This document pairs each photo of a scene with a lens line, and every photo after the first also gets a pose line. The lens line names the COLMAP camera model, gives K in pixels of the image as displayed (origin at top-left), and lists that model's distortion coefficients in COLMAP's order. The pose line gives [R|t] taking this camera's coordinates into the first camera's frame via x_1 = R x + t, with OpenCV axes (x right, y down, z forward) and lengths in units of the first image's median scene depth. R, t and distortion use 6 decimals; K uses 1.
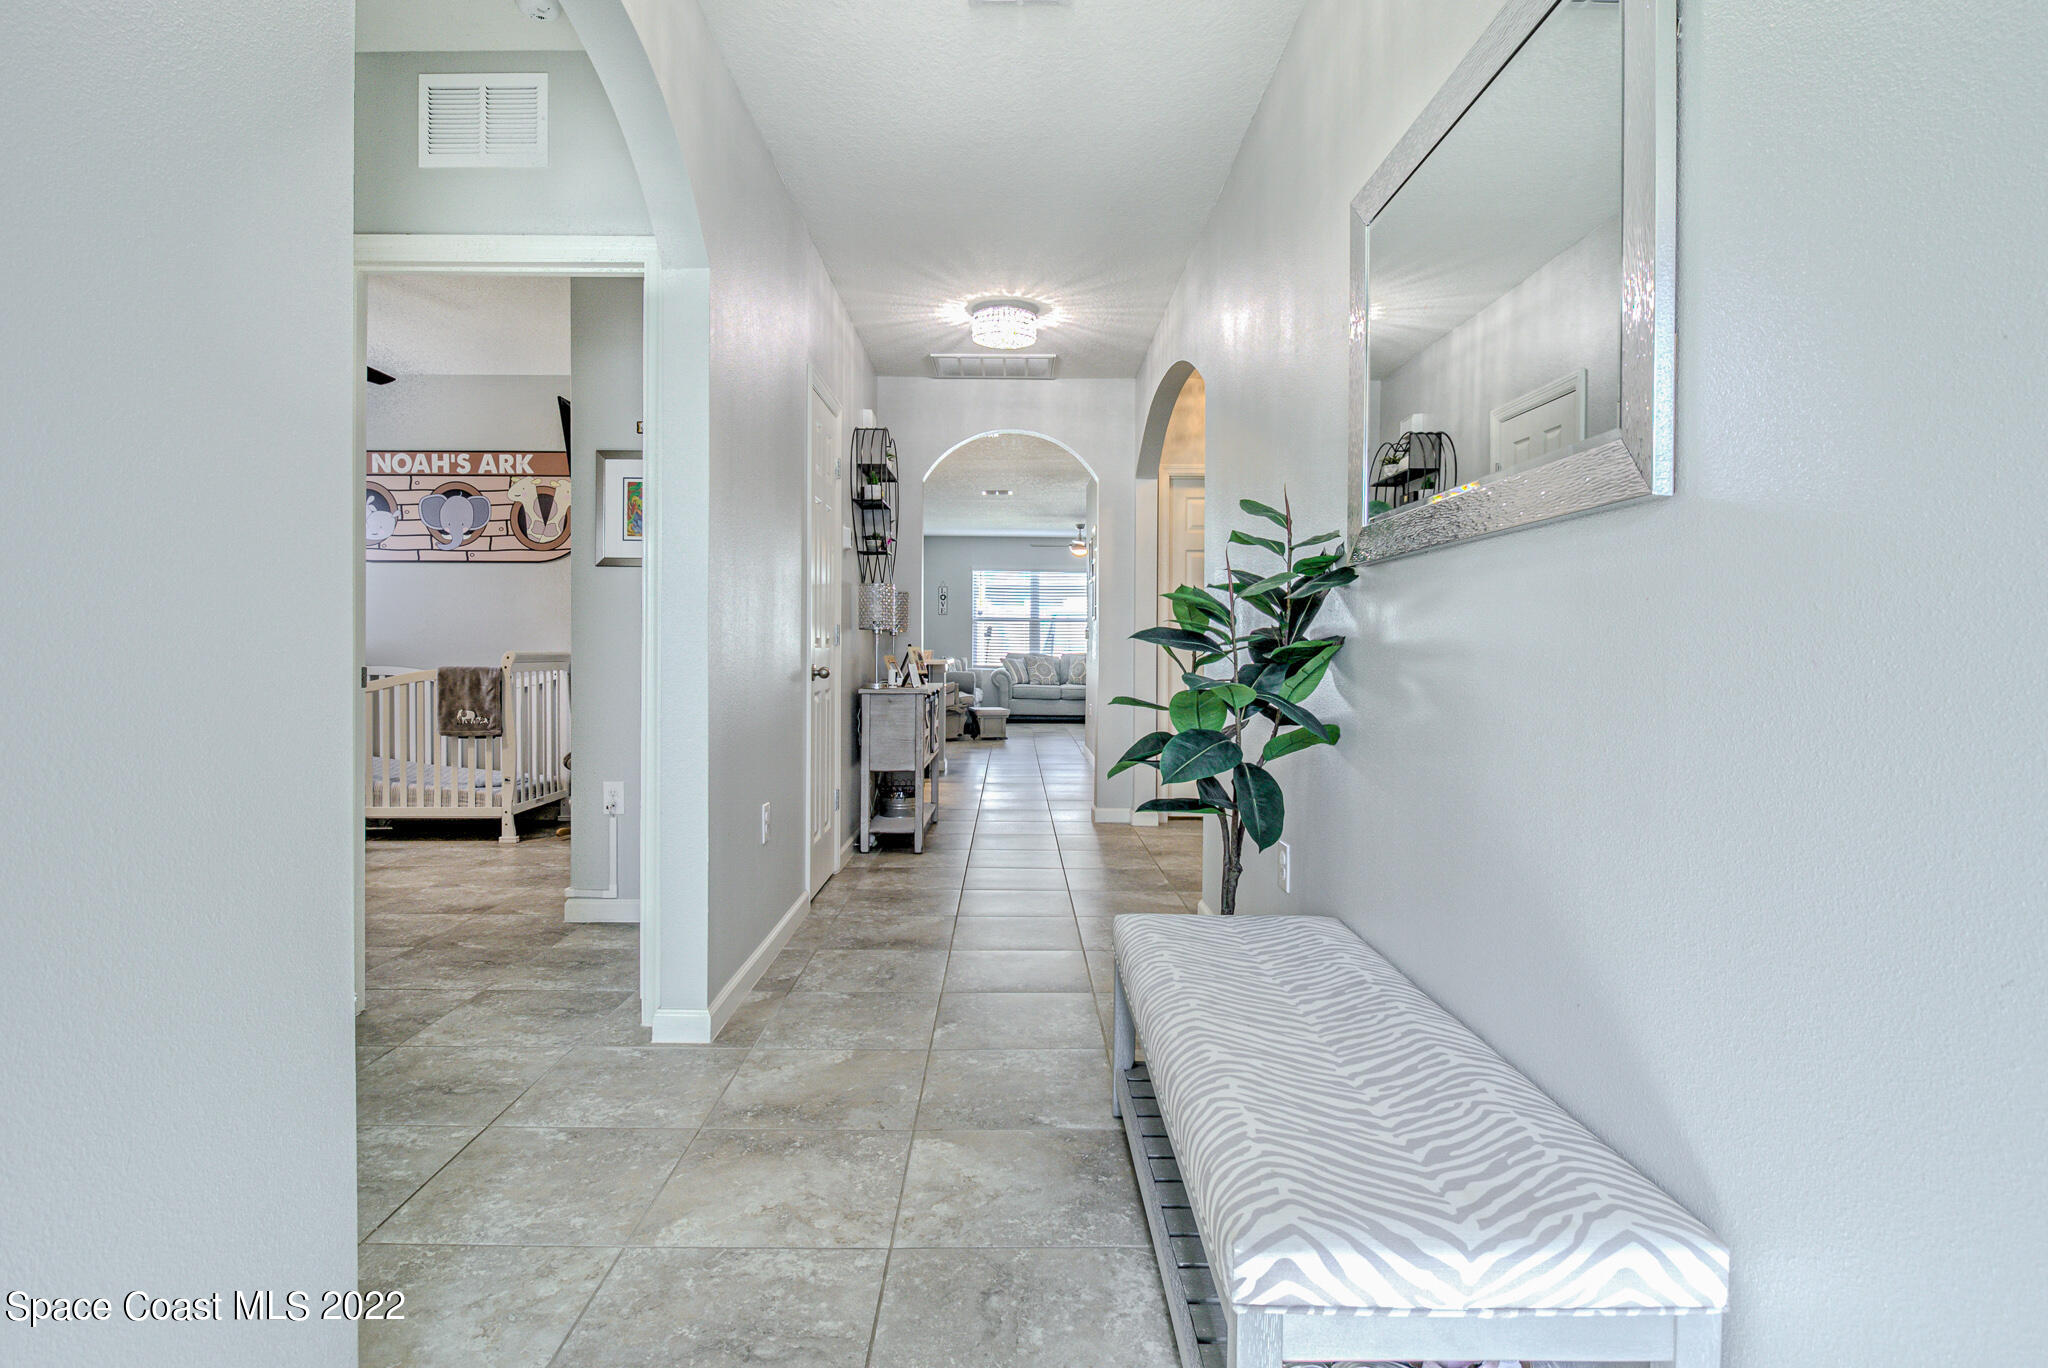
lens RADIAL K [[1065.1, 0, 1019.5], [0, 1065.1, 667.7], [0, 0, 1]] dist [-0.013980, 0.000147]
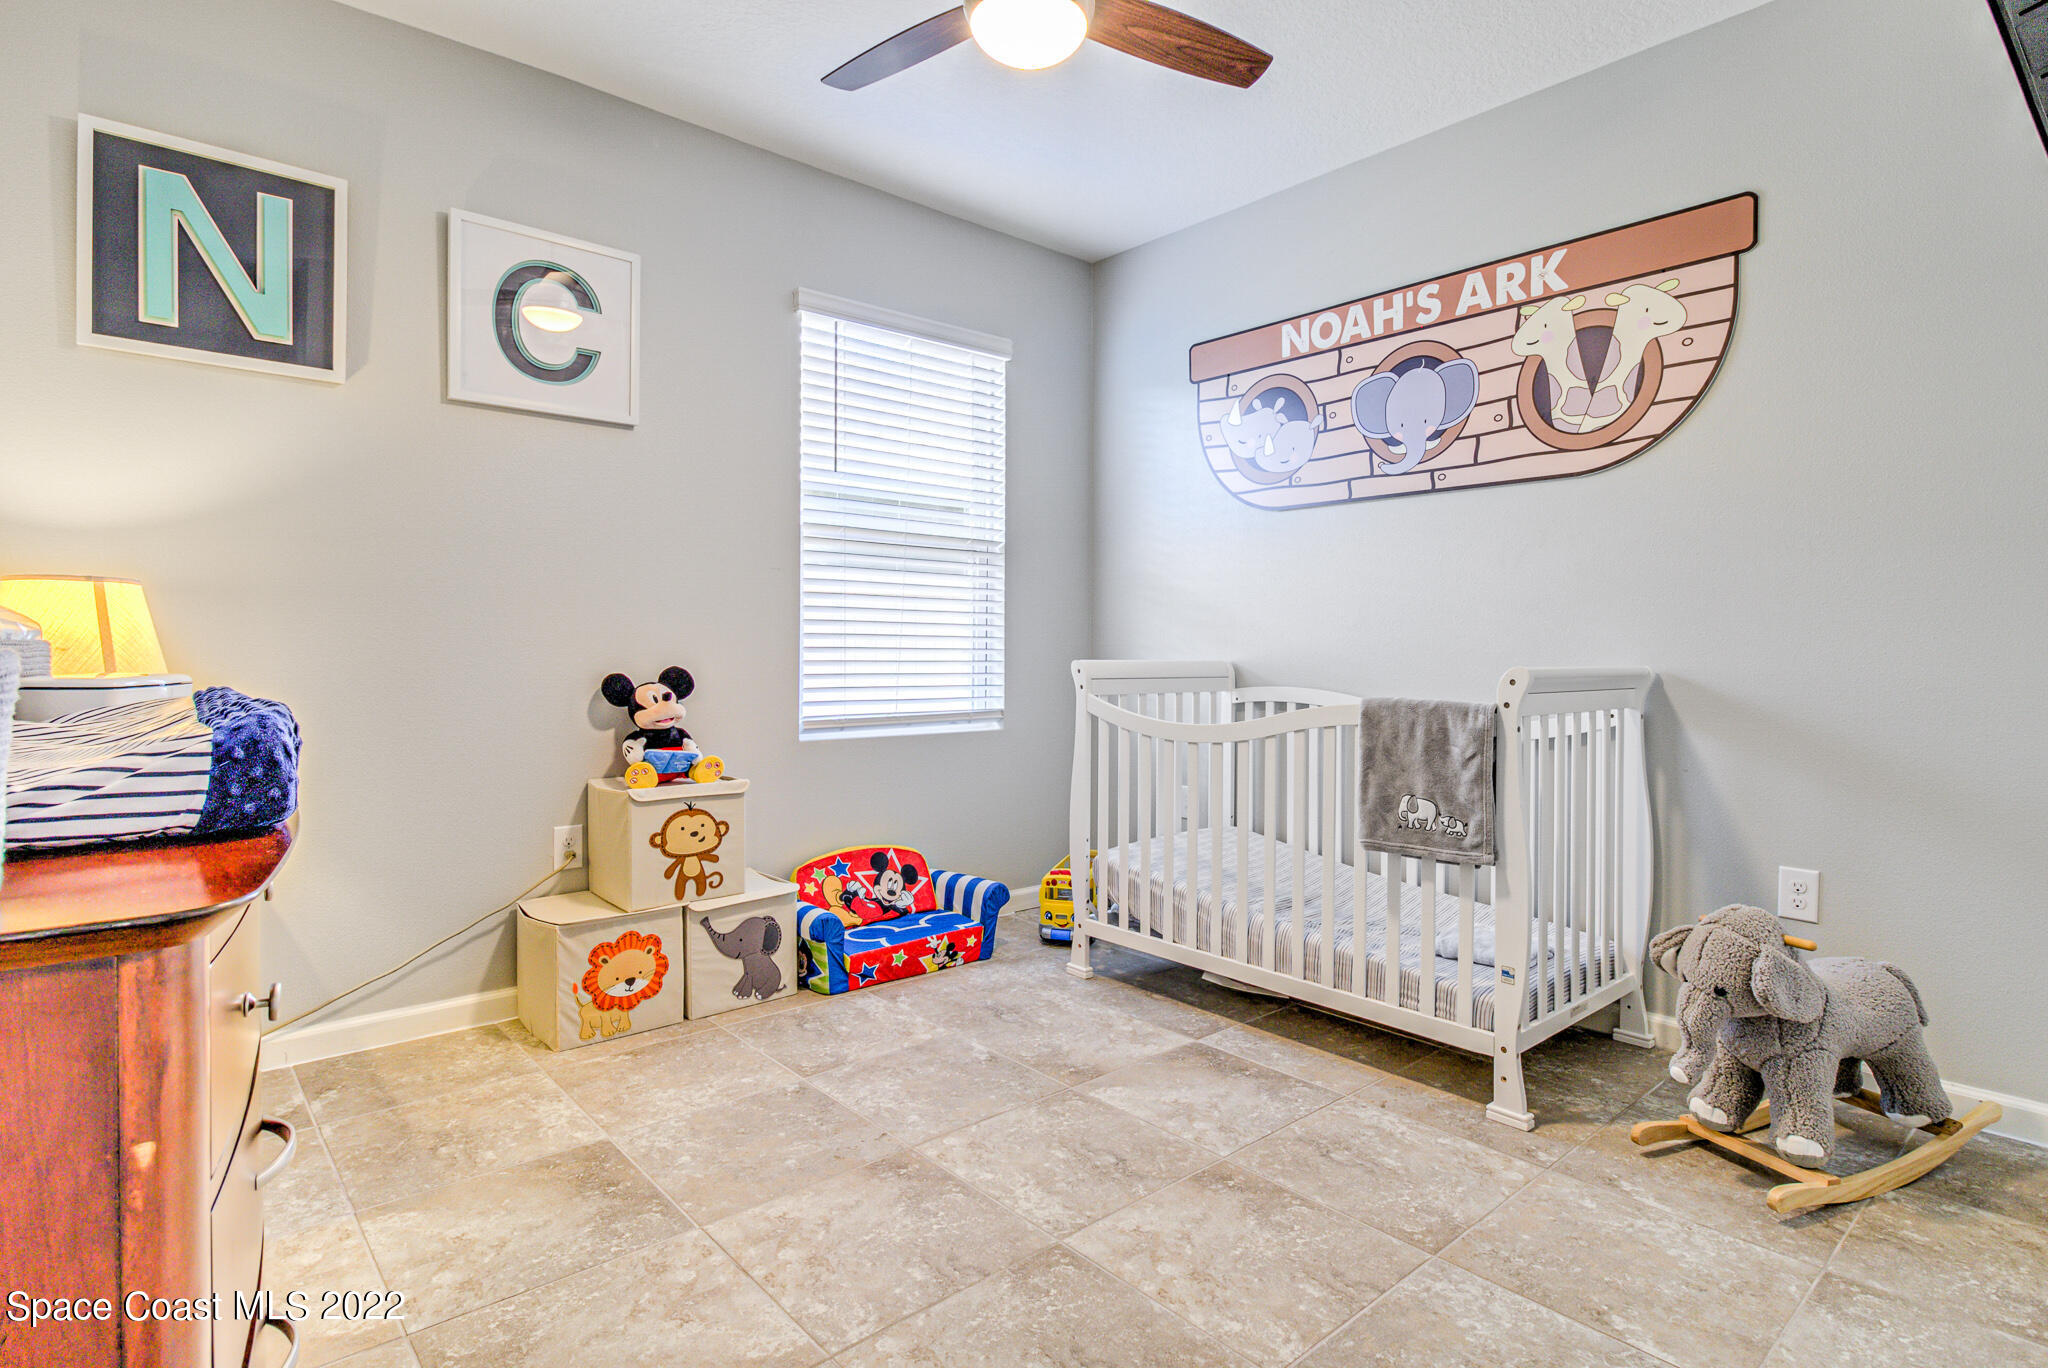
lens RADIAL K [[1050.0, 0, 1046.5], [0, 1050.0, 654.0], [0, 0, 1]] dist [0.018603, -0.019612]
pose [[0.657864, 0.002463, -0.753132, -0.257223], [-0.018109, 0.999757, -0.012549, -0.010479], [0.752919, 0.021894, 0.657749, 0.521396]]
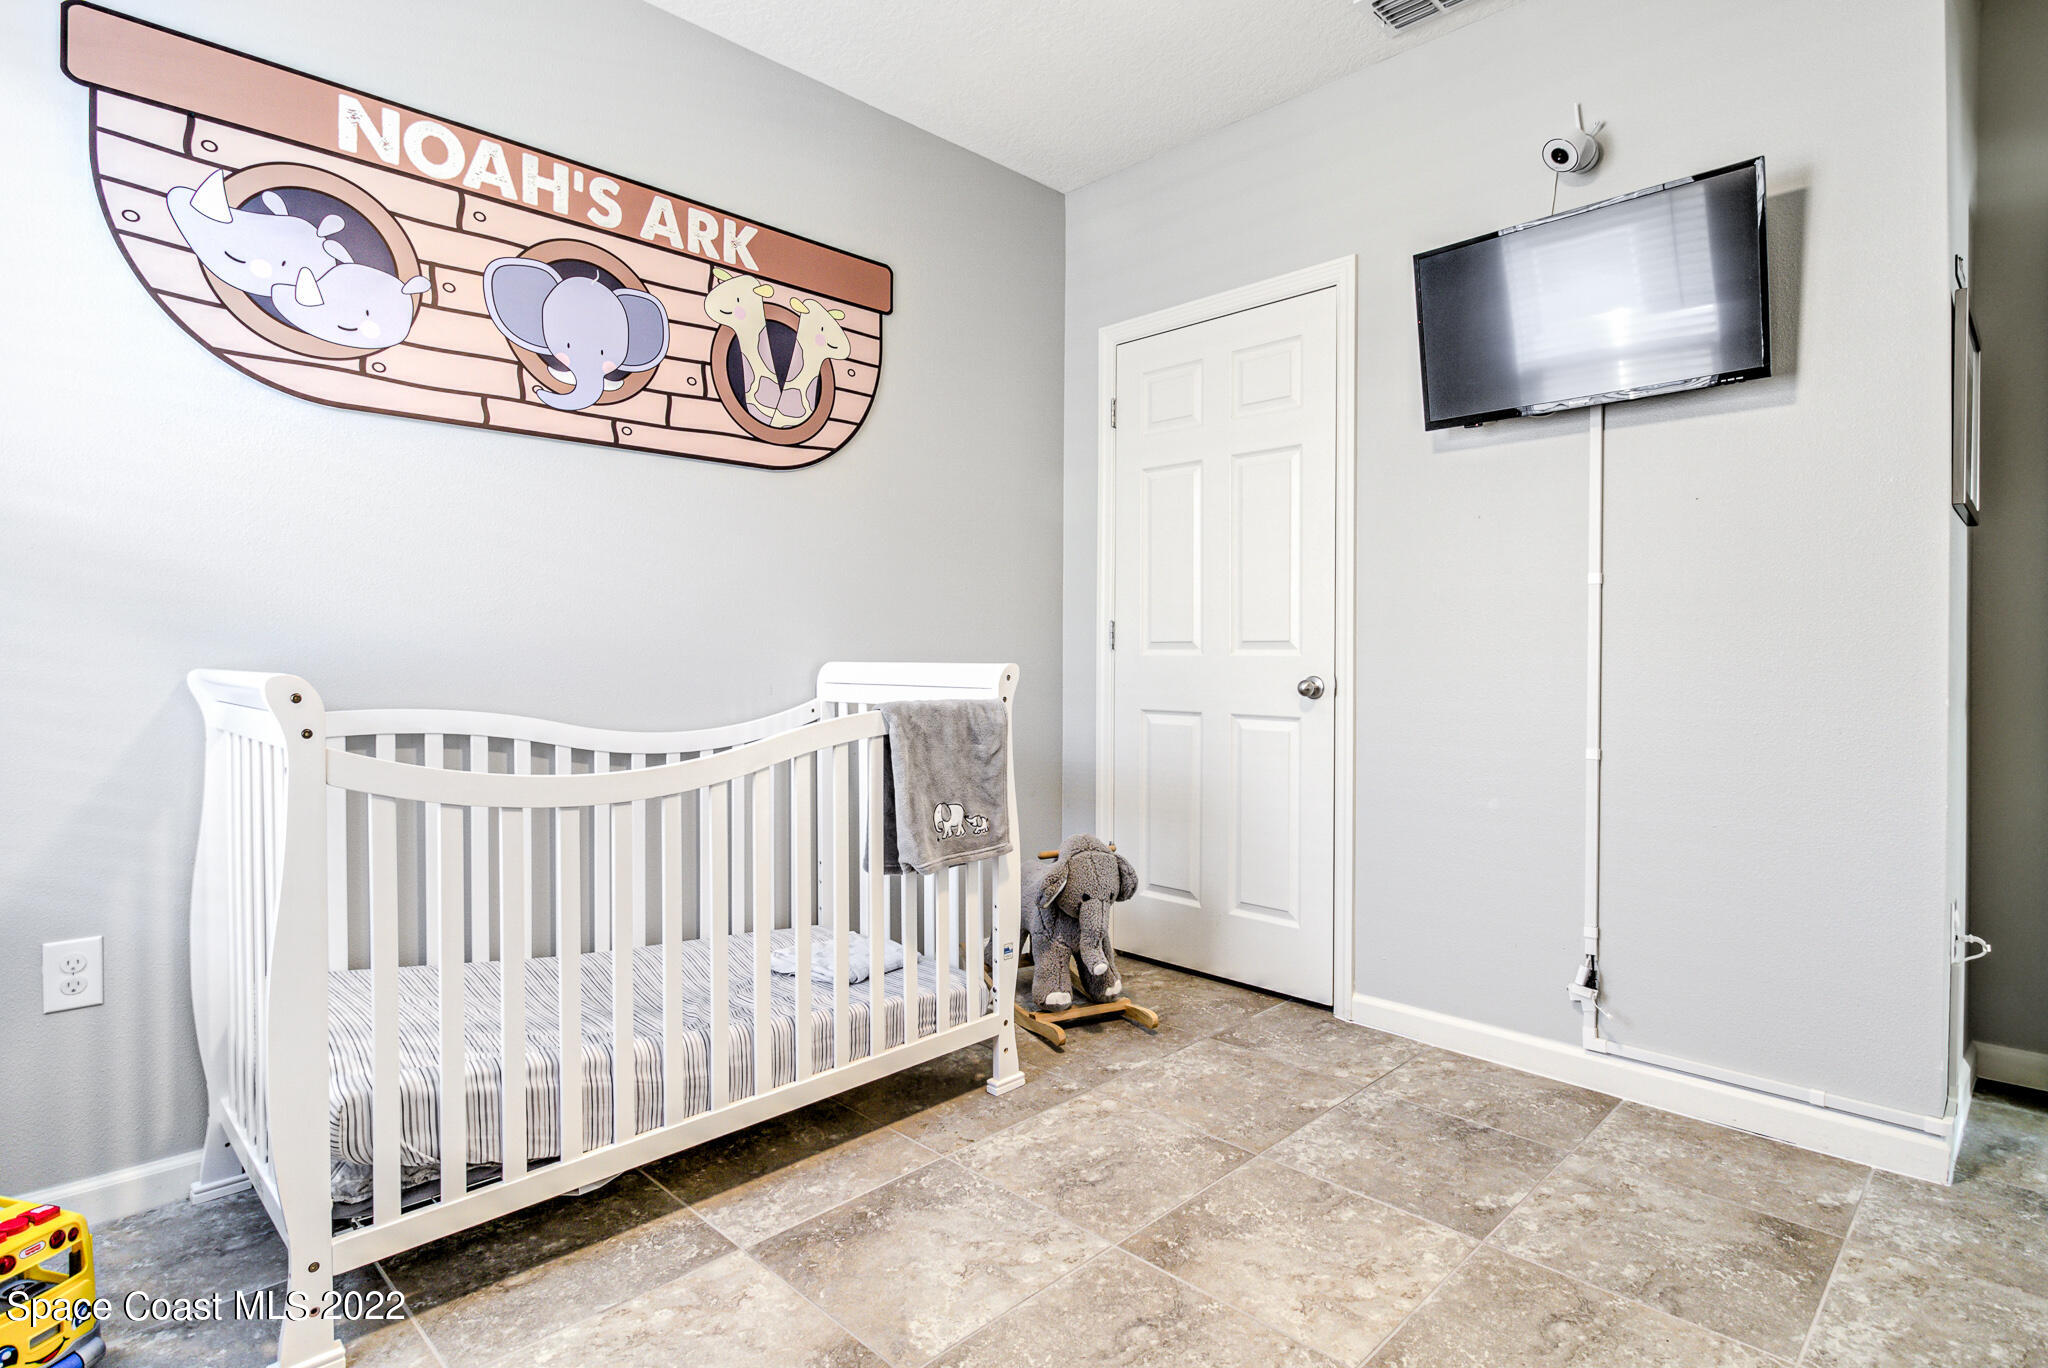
lens RADIAL K [[1050.0, 0, 1046.5], [0, 1050.0, 654.0], [0, 0, 1]] dist [0.018603, -0.019612]
pose [[0.701031, -0.007018, 0.713096, -0.694676], [0.016261, 0.999849, -0.006145, -0.014479], [-0.712945, 0.015904, 0.701039, 0.598962]]
